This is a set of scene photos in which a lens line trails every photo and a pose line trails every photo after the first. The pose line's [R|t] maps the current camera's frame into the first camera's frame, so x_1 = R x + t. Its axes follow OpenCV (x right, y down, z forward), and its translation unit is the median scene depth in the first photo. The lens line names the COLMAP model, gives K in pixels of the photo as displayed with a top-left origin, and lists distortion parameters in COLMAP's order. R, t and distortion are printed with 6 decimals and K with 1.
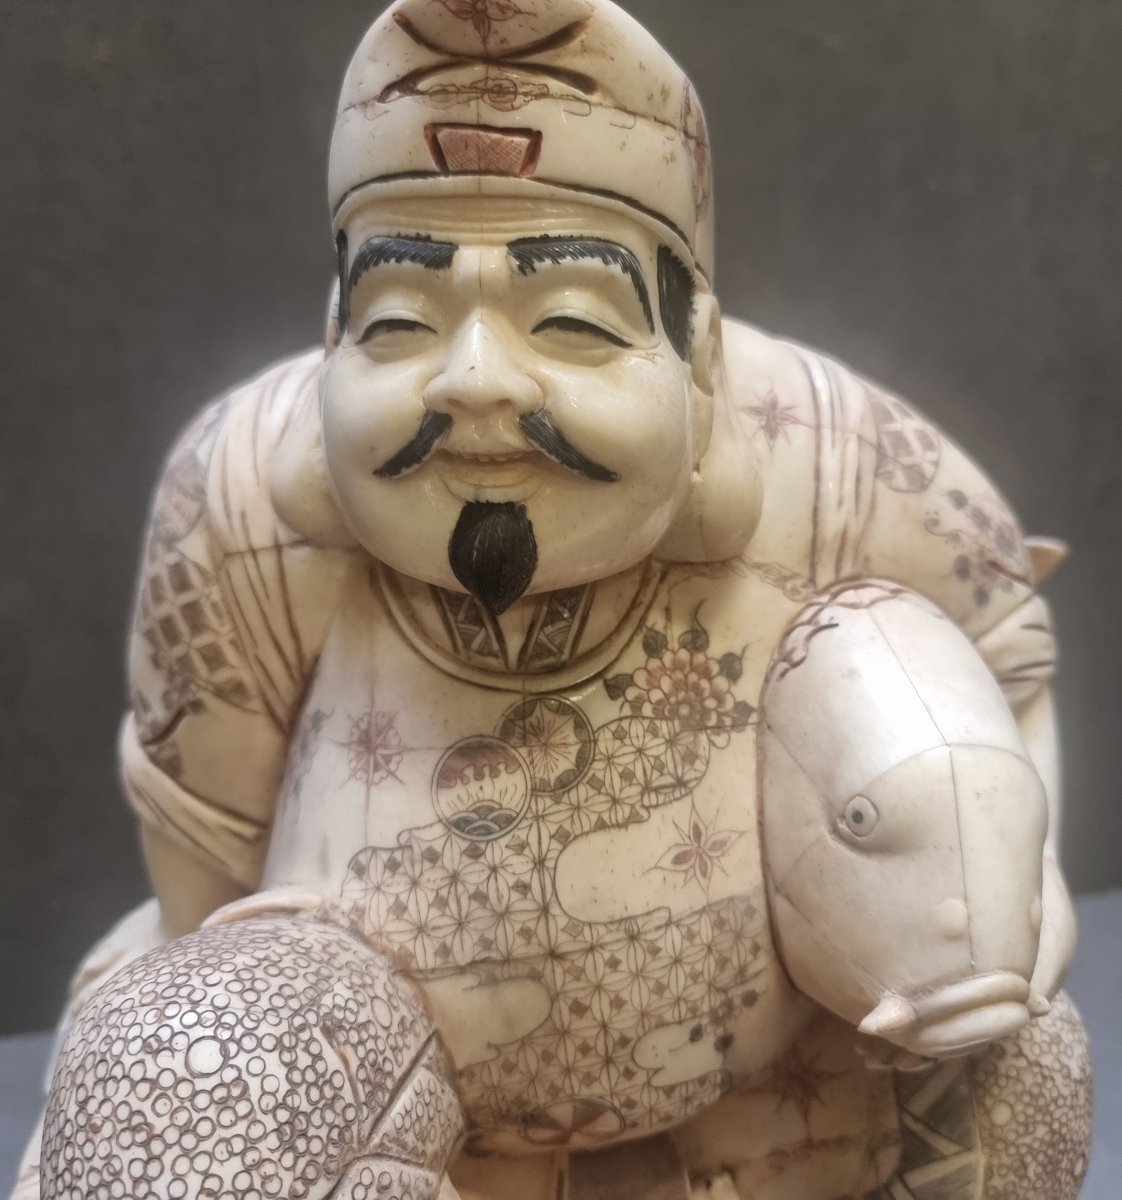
lens RADIAL K [[1138.9, 0, 594.8], [0, 1138.9, 643.6], [0, 0, 1]] dist [-0.005809, 0.000000]
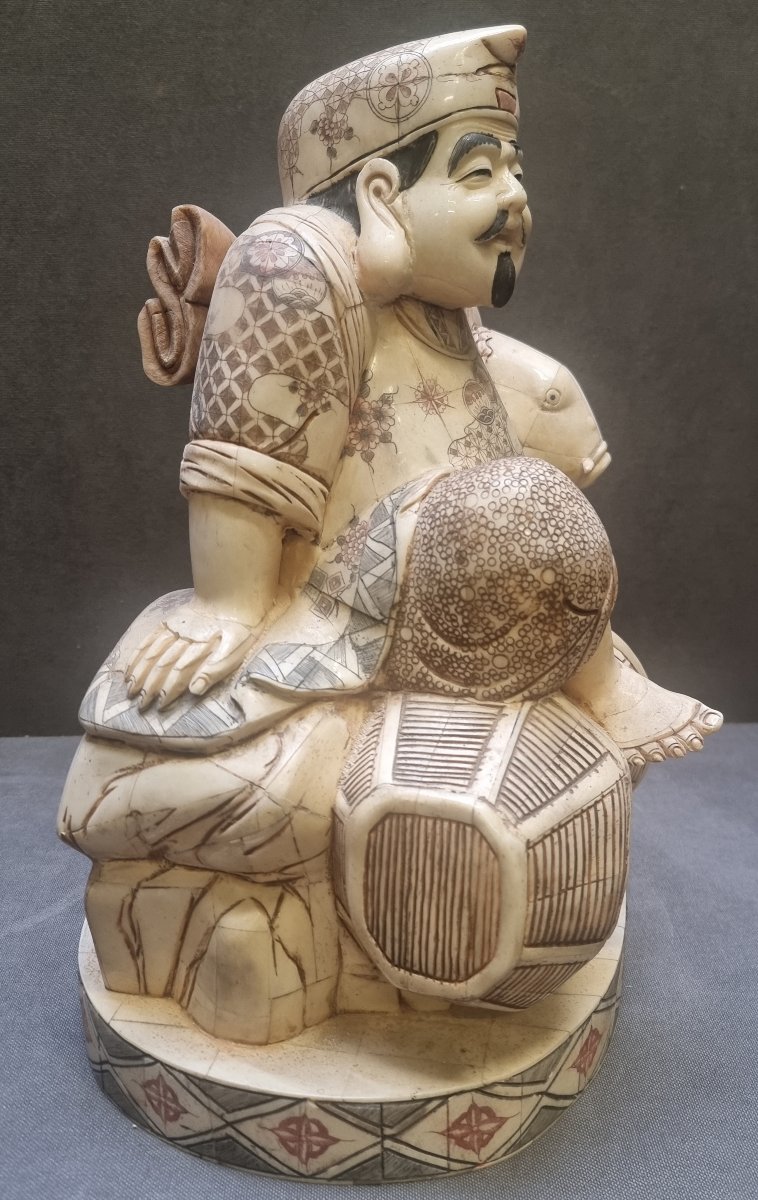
lens RADIAL K [[1011.0, 0, 378.0], [0, 1011.0, 602.3], [0, 0, 1]] dist [0.041294, -0.012531]
pose [[0.505552, -0.248138, 0.826344, -1.854531], [0.311194, 0.945726, 0.093600, 0.242469], [-0.804721, 0.209834, 0.555332, 0.164082]]
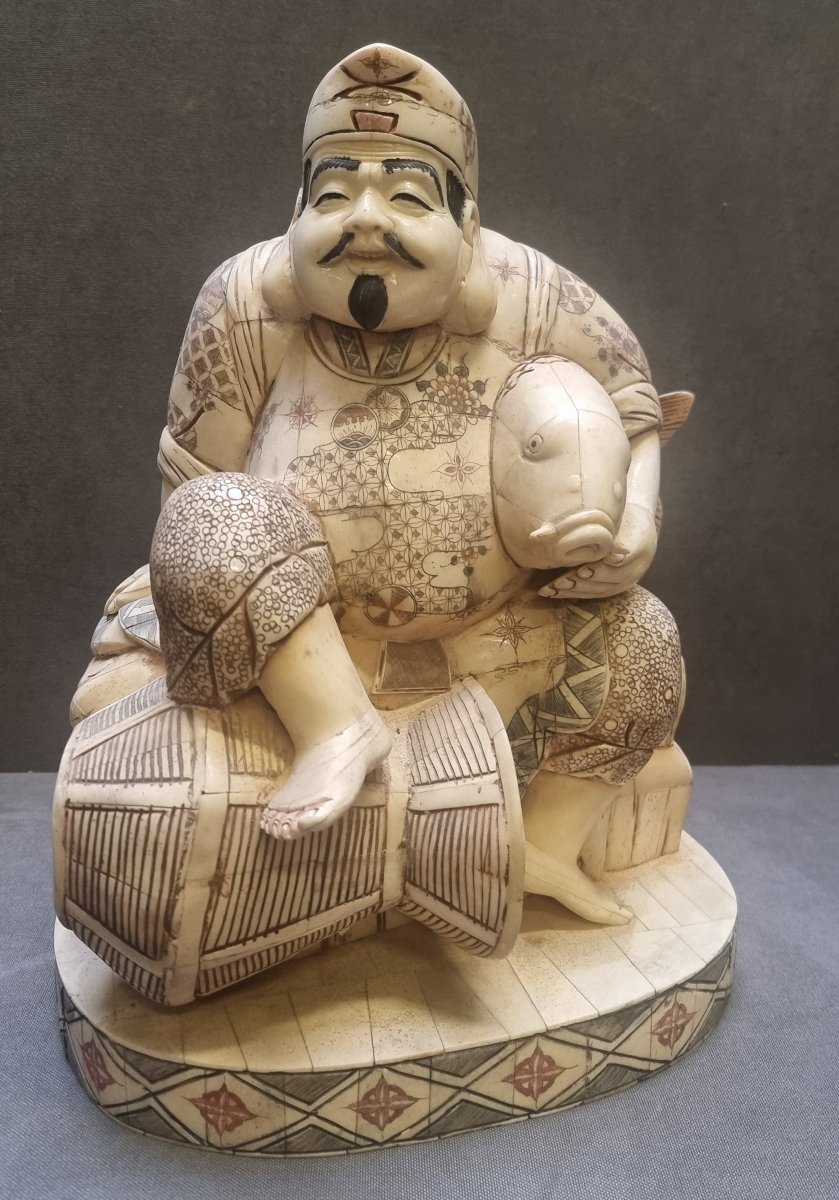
lens RADIAL K [[1081.1, 0, 401.2], [0, 1081.1, 582.5], [0, 0, 1]] dist [0.043936, -0.009900]
pose [[0.998741, 0.043347, -0.025267, 0.046954], [-0.045782, 0.993366, -0.105488, 0.608856], [0.020527, 0.106512, 0.994100, -0.932523]]
